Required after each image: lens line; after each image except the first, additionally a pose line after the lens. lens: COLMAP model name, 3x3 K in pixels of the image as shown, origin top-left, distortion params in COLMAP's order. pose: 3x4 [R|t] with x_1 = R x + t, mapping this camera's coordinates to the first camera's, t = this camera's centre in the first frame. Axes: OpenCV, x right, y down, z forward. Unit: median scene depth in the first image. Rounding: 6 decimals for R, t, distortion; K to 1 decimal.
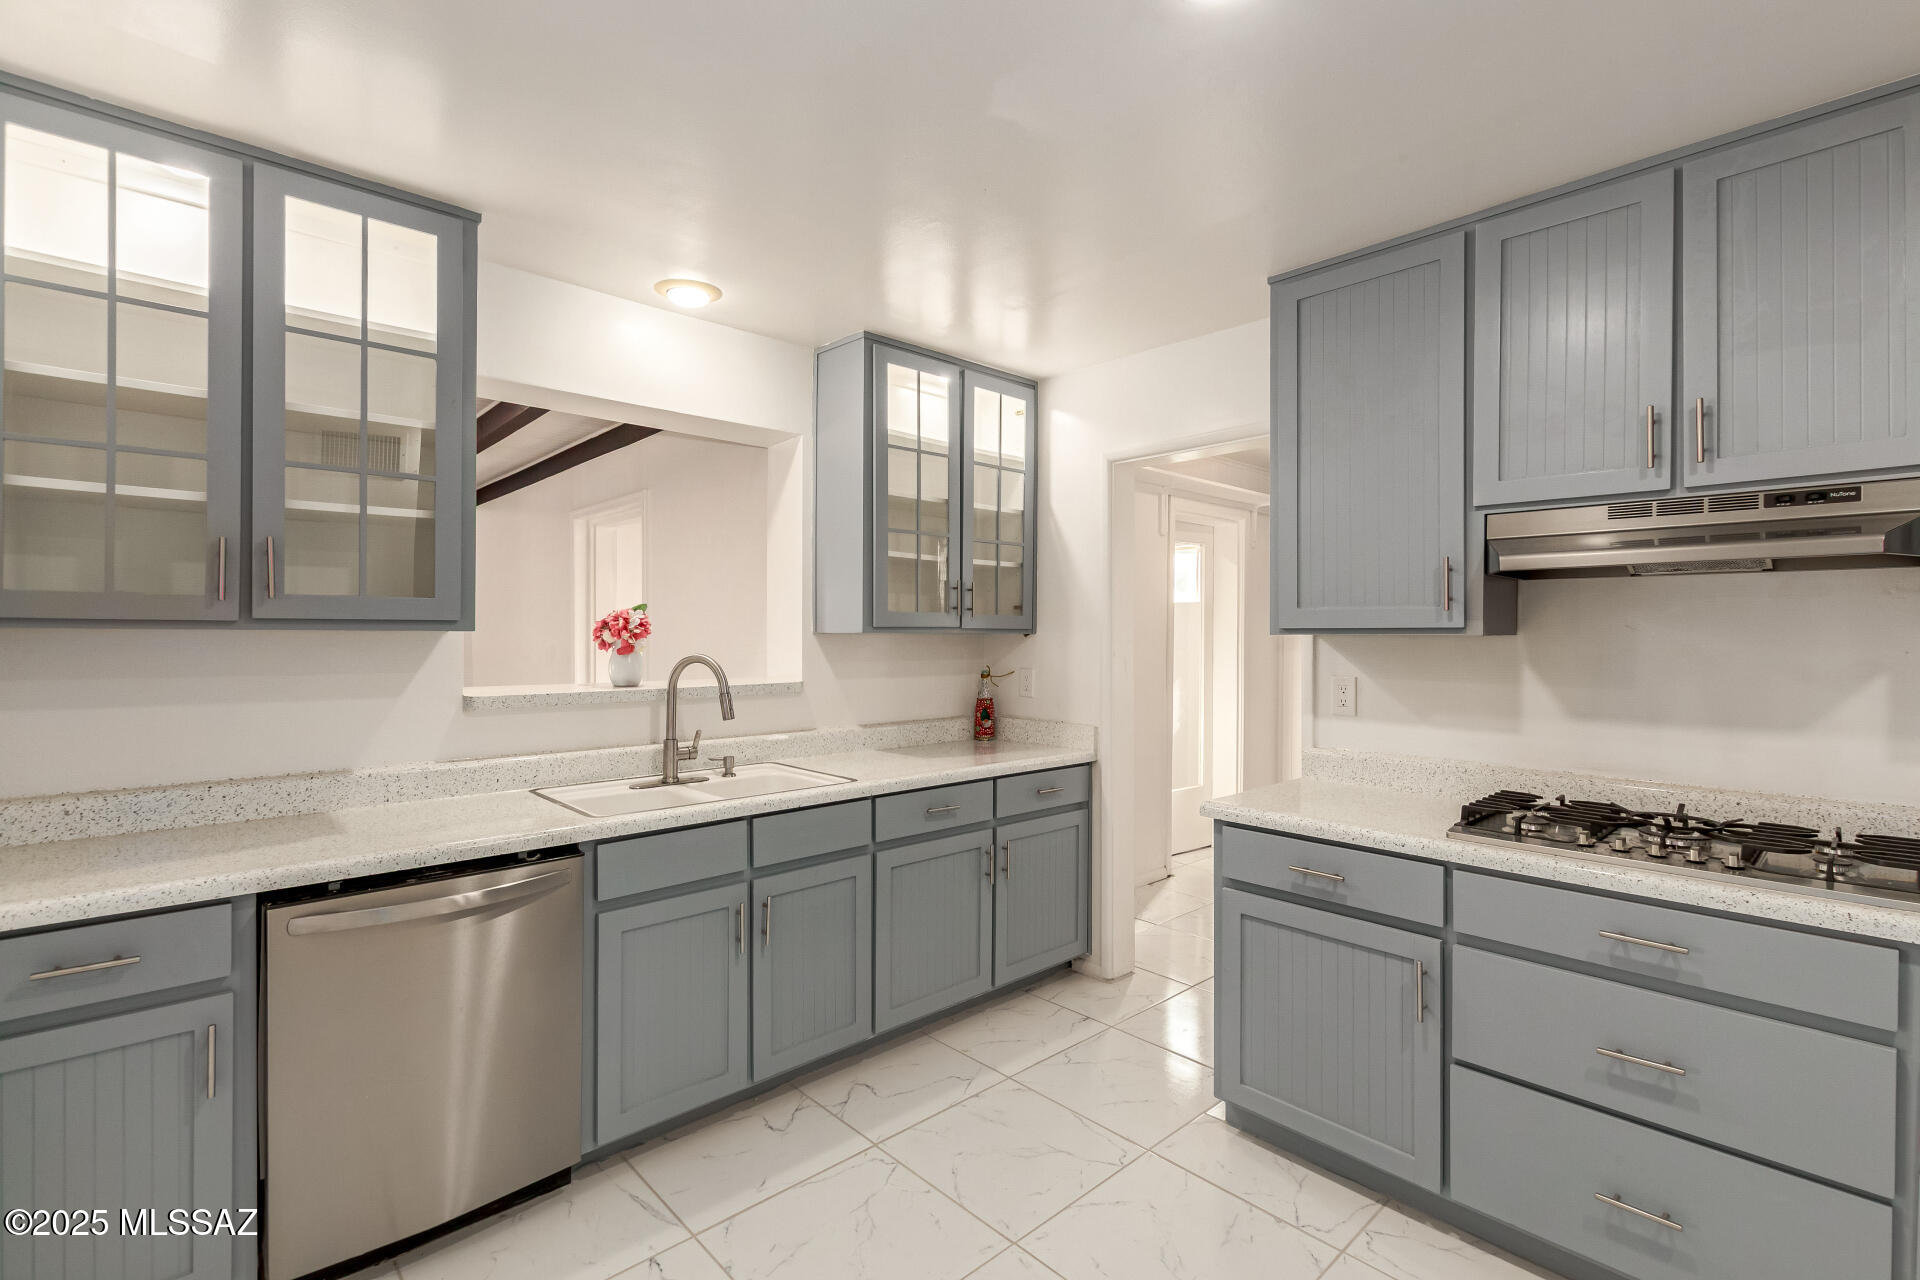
lens RADIAL K [[870.9, 0, 962.9], [0, 870.9, 632.8], [0, 0, 1]] dist [0.000818, -0.000469]
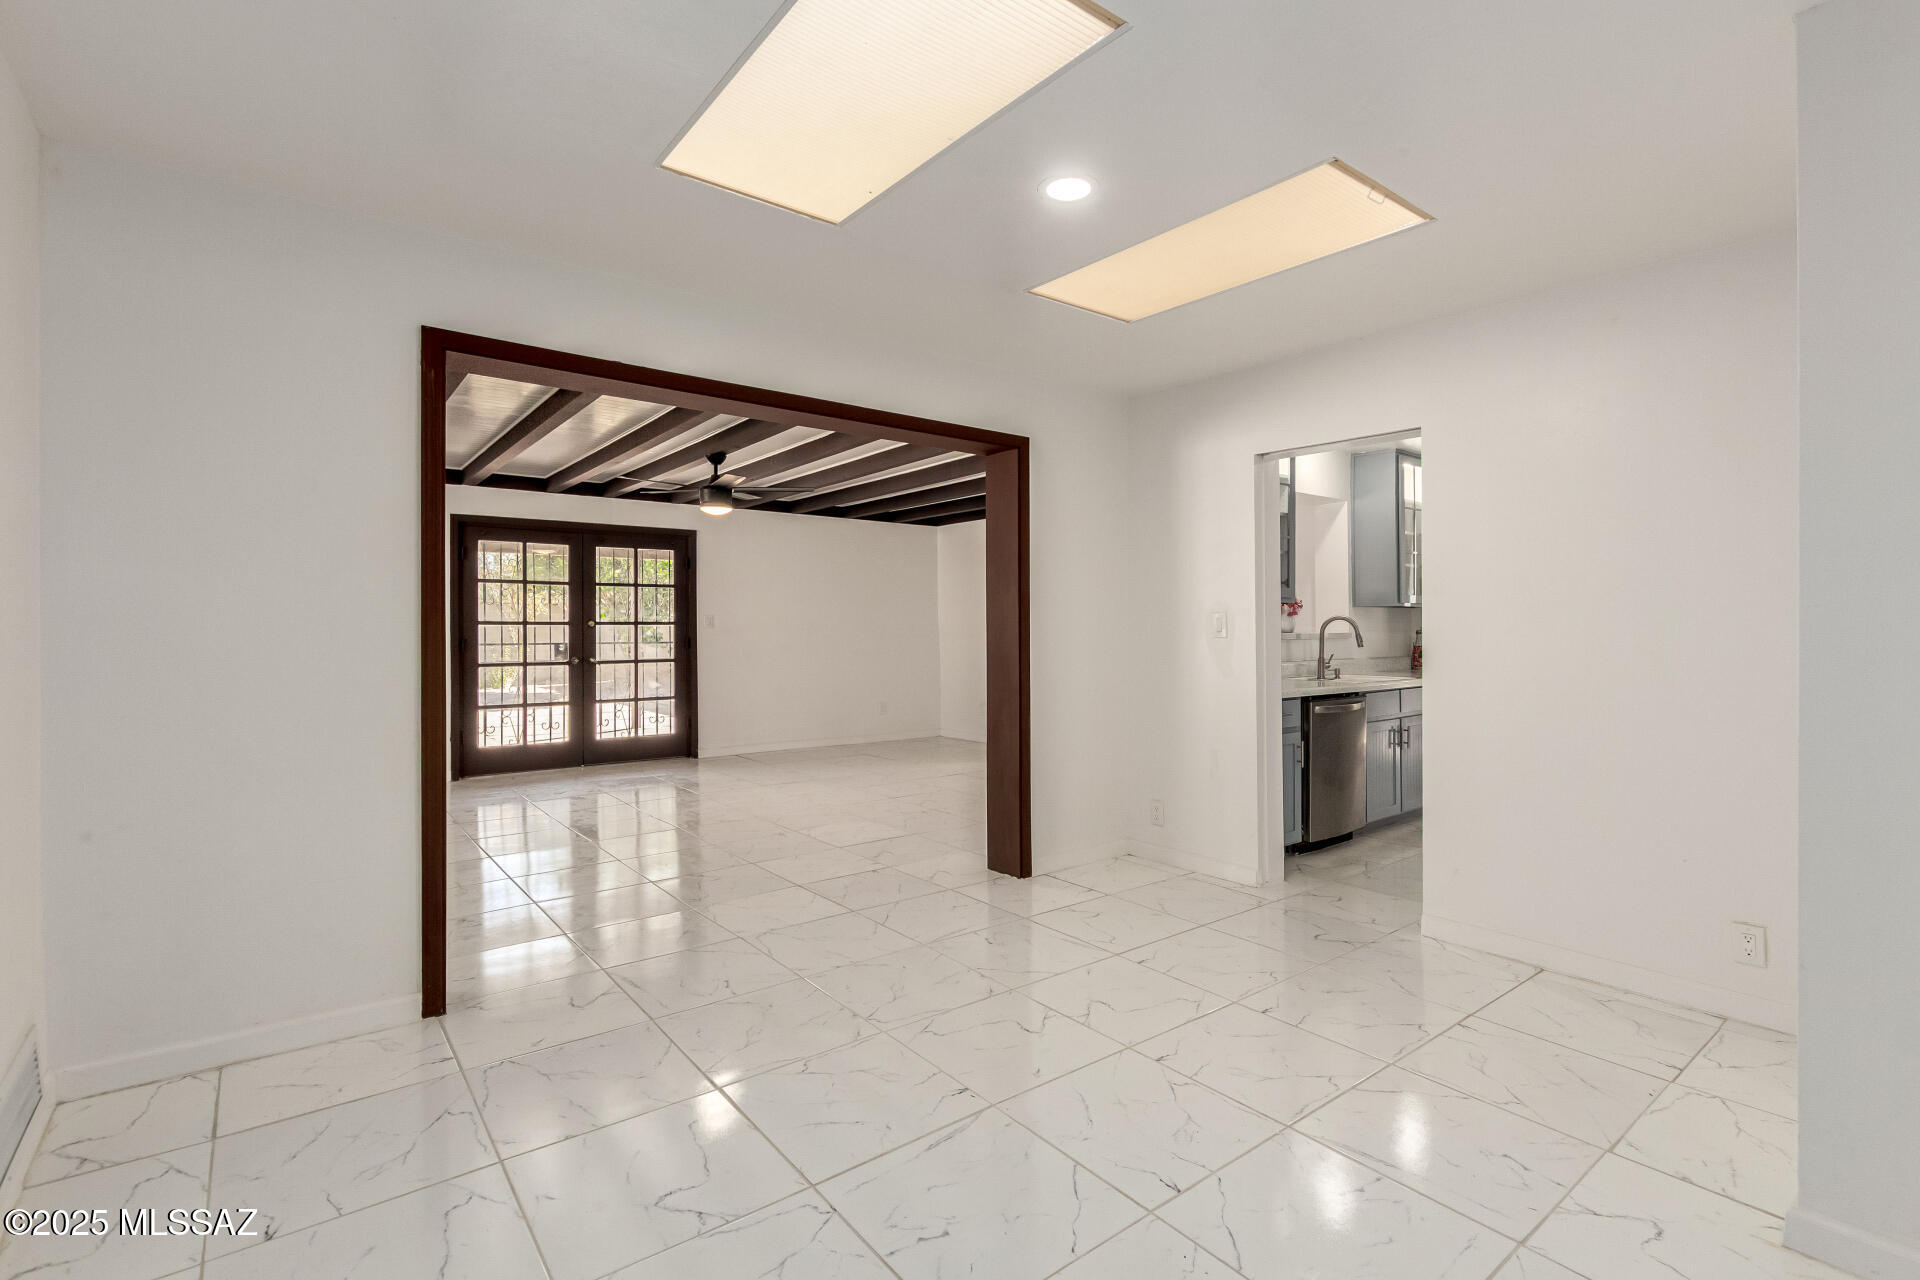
lens RADIAL K [[855.4, 0, 941.2], [0, 855.4, 635.7], [0, 0, 1]] dist [-0.000091, -0.000302]
pose [[0.992966, -0.006314, -0.118229, -1.164502], [0.007728, 0.999904, 0.011508, 0.047878], [0.118145, -0.012341, 0.992920, -1.284552]]
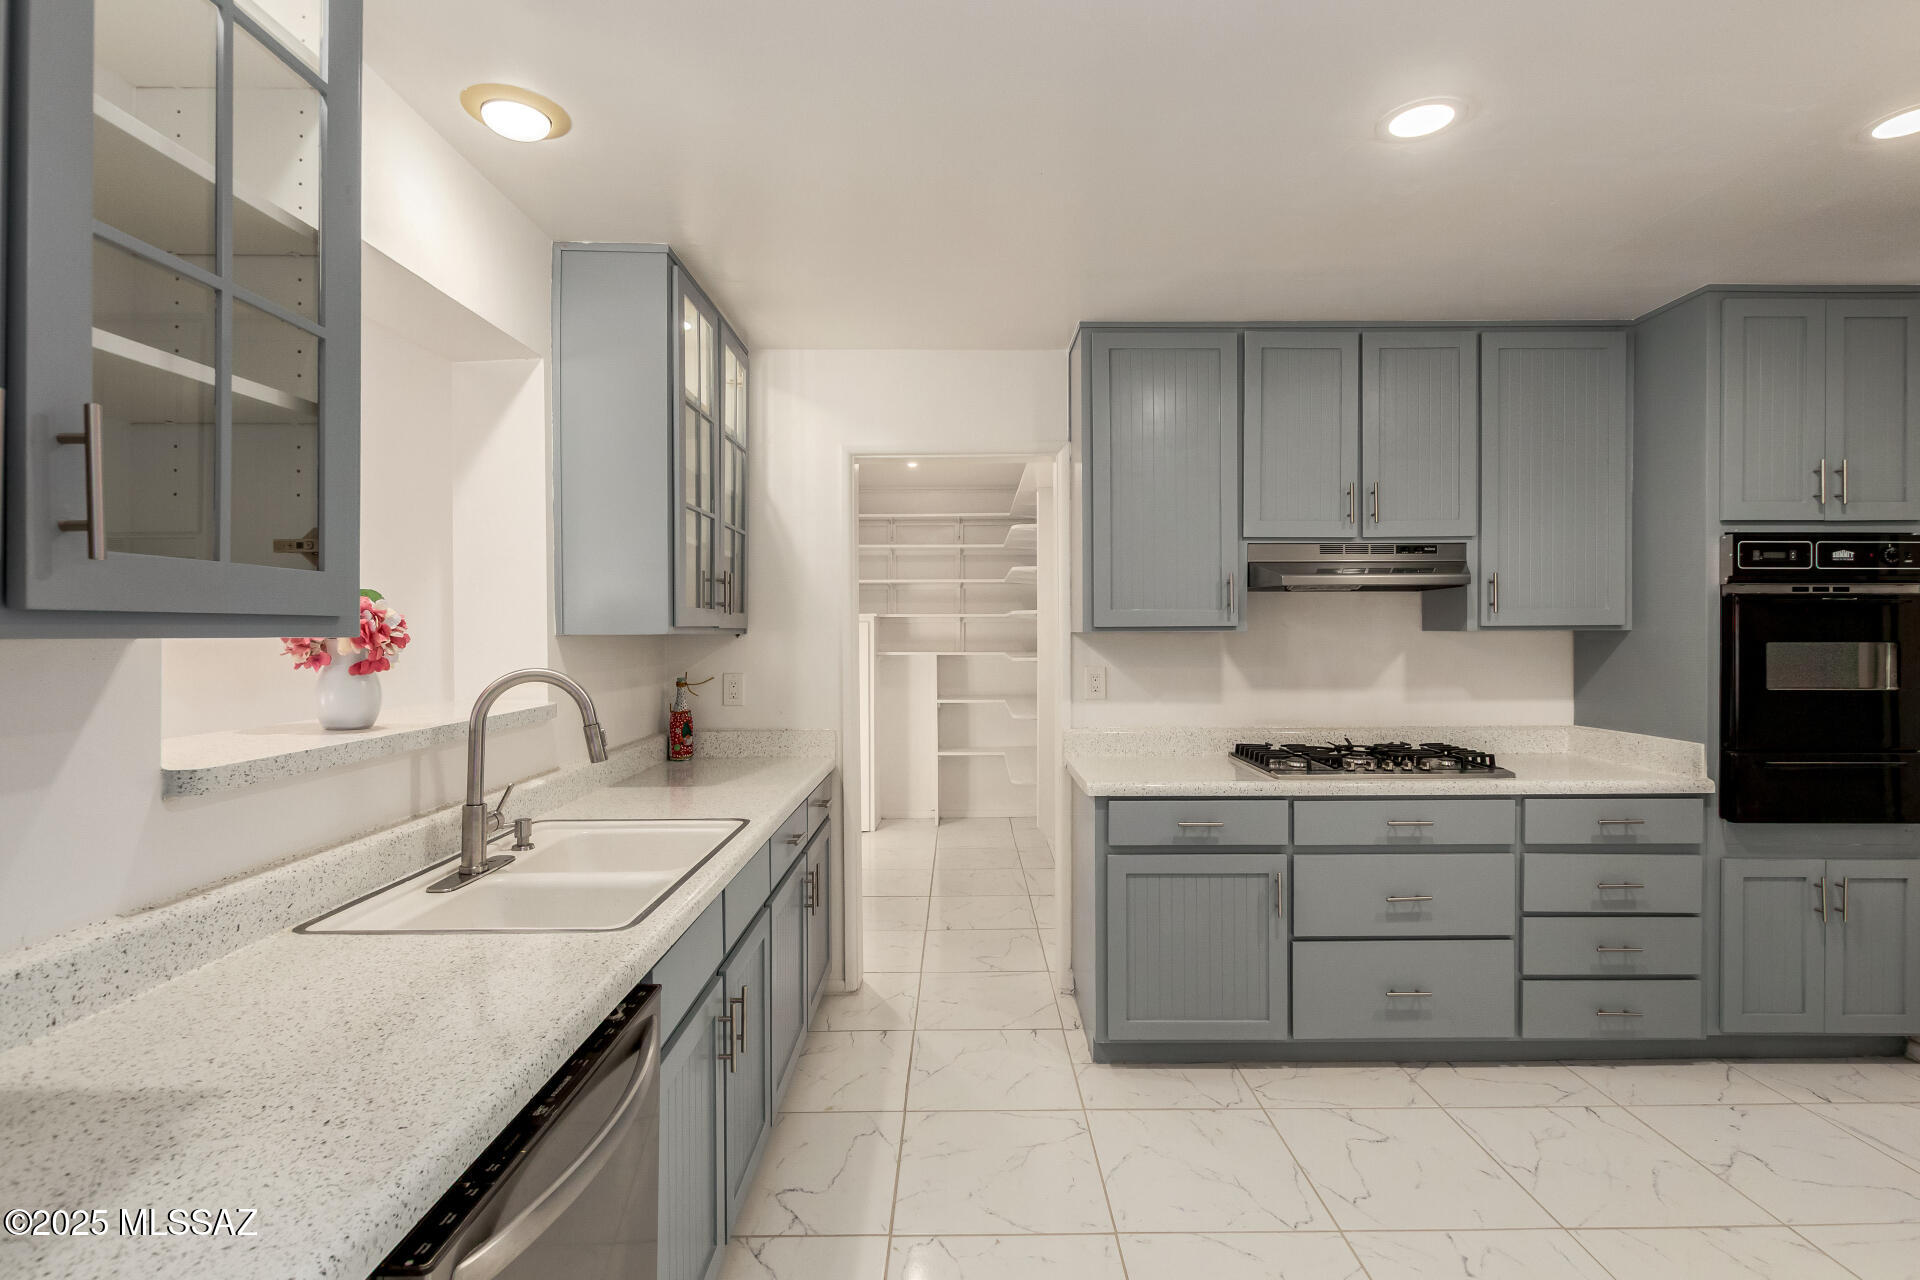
lens RADIAL K [[870.8, 0, 970.2], [0, 870.8, 632.6], [0, 0, 1]] dist [-0.001132, -0.000170]
pose [[0.683587, -0.007988, 0.729826, -0.657407], [0.007408, 0.999965, 0.004006, -0.004055], [-0.729832, 0.002668, 0.683621, 0.355626]]
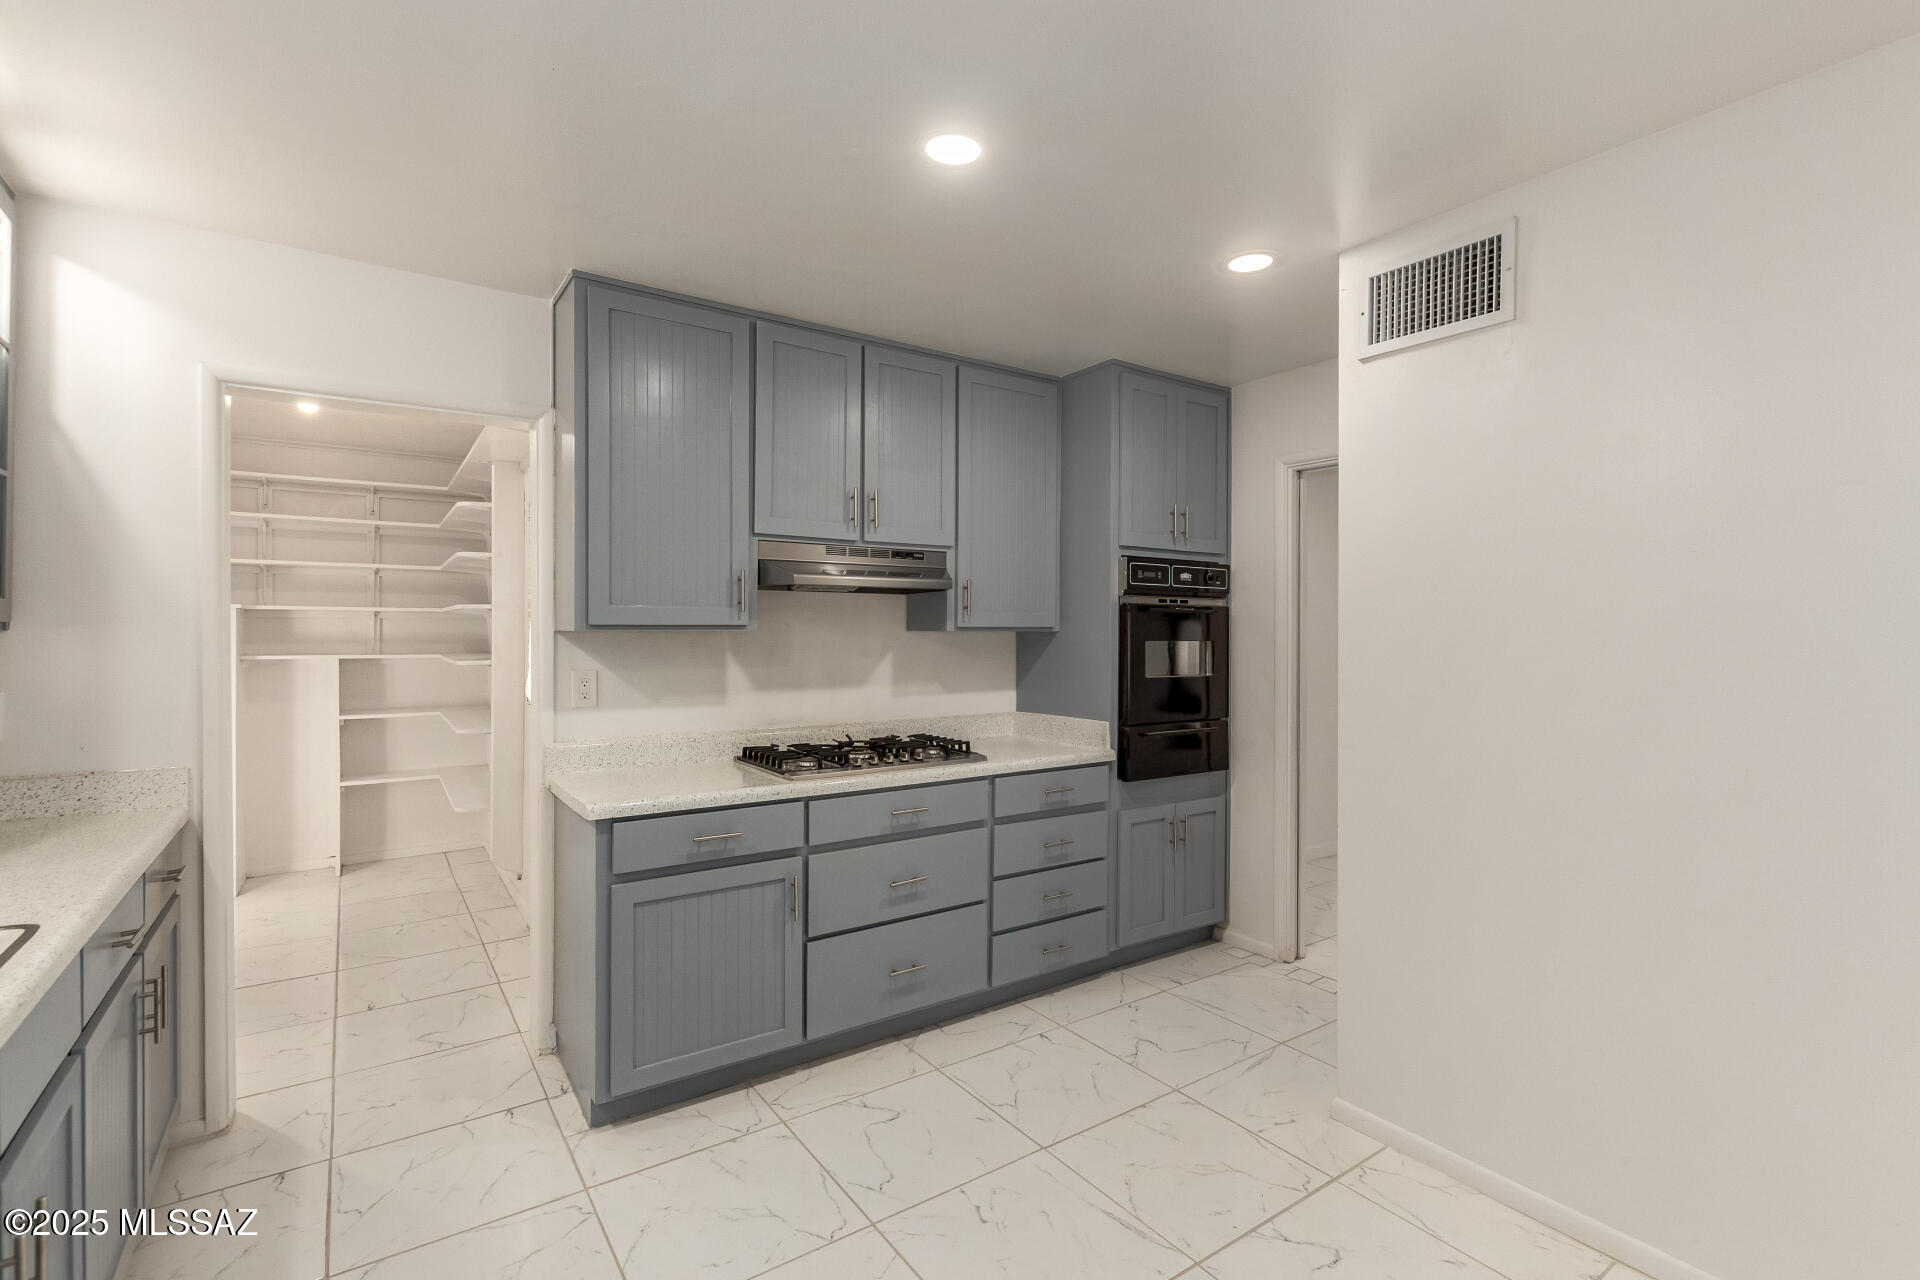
lens RADIAL K [[870.9, 0, 962.9], [0, 870.9, 632.8], [0, 0, 1]] dist [0.000818, -0.000469]
pose [[0.149056, -0.006652, 0.988806, -0.627963], [-0.000579, 0.999977, 0.006815, -0.003298], [-0.988829, -0.001588, 0.149049, 0.459304]]
